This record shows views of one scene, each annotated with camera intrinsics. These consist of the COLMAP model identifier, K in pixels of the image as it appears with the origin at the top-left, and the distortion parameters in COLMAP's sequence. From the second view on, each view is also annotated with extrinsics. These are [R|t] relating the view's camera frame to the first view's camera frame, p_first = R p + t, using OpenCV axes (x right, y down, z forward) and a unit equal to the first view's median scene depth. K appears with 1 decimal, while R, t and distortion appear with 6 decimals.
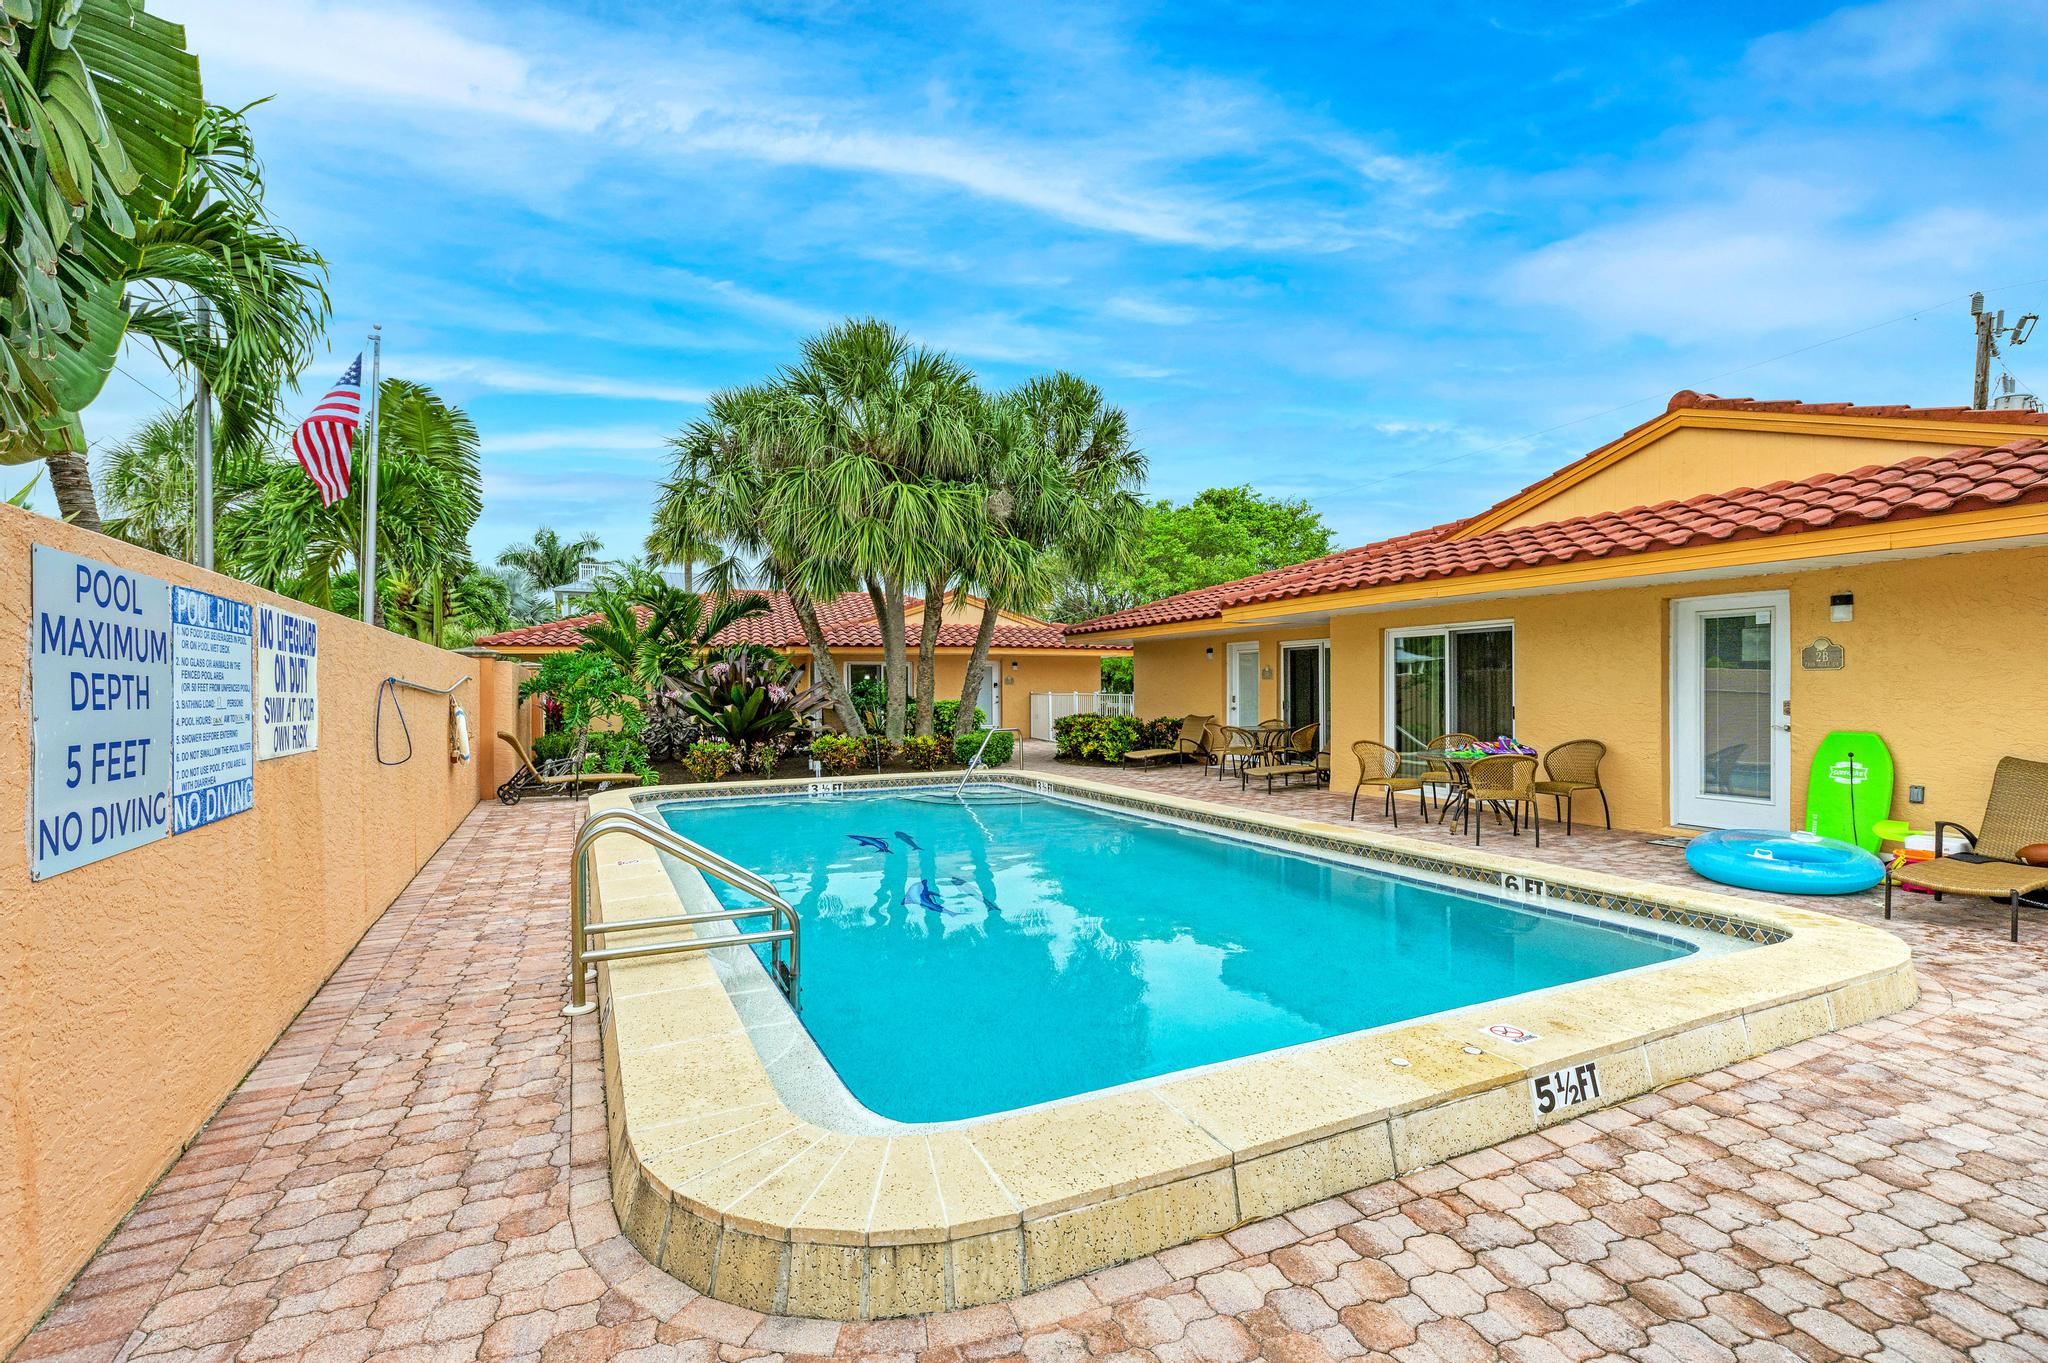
lens RADIAL K [[906.8, 0, 1020.6], [0, 906.8, 683.7], [0, 0, 1]] dist [-0.004945, -0.001155]
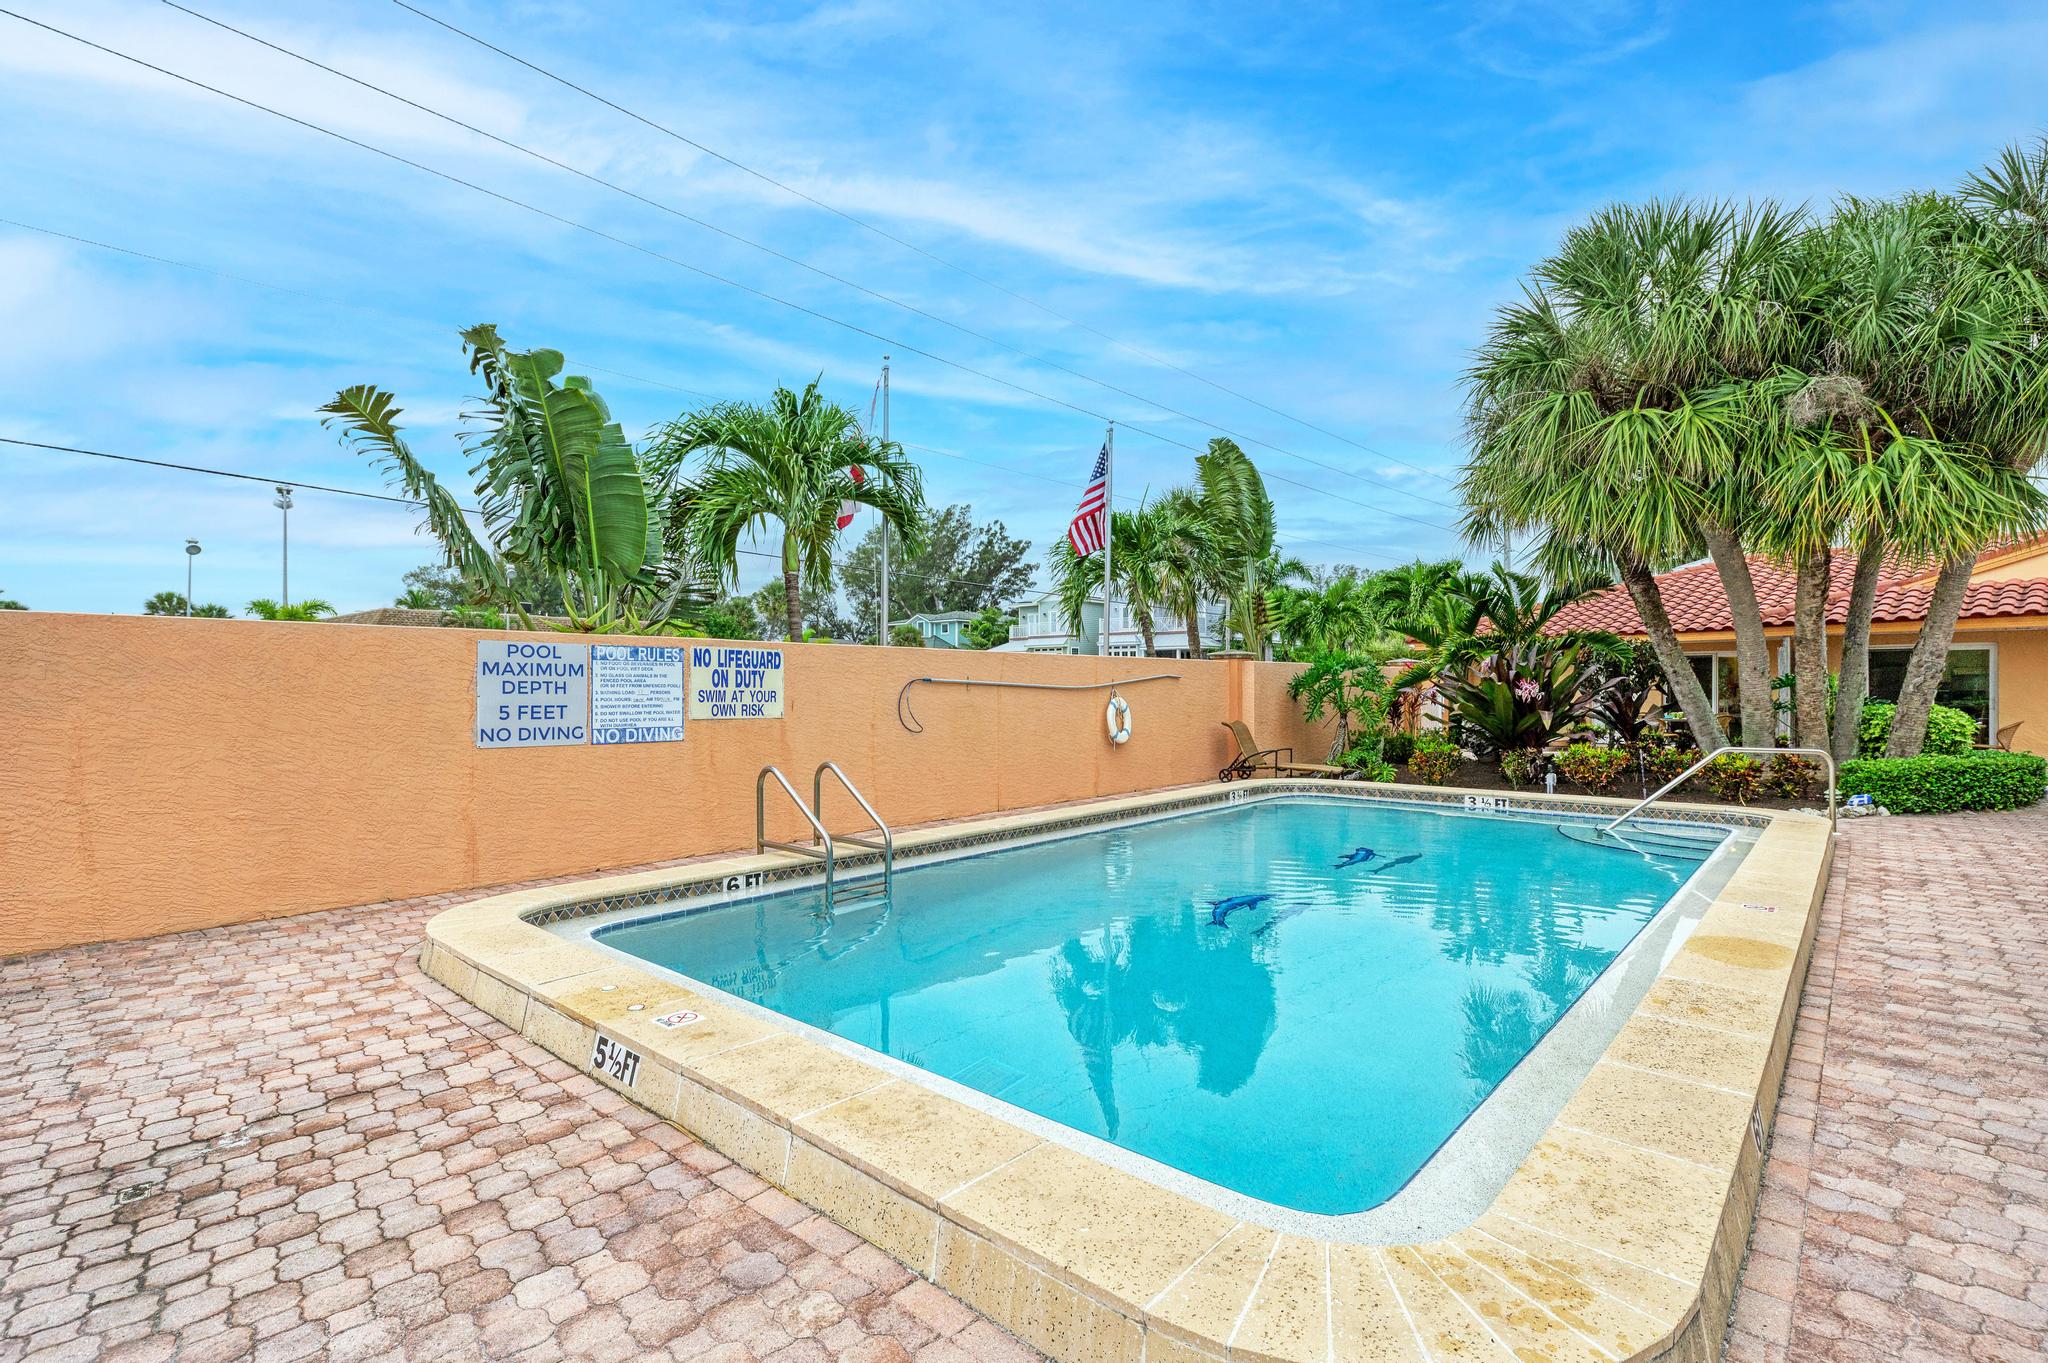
lens RADIAL K [[967.4, 0, 1022.2], [0, 967.4, 685.9], [0, 0, 1]] dist [0.000172, -0.000721]
pose [[0.381297, 0.002994, -0.924448, 2.007858], [0.004518, 0.999977, 0.005103, -0.004598], [0.924442, -0.006123, 0.381275, 1.092759]]
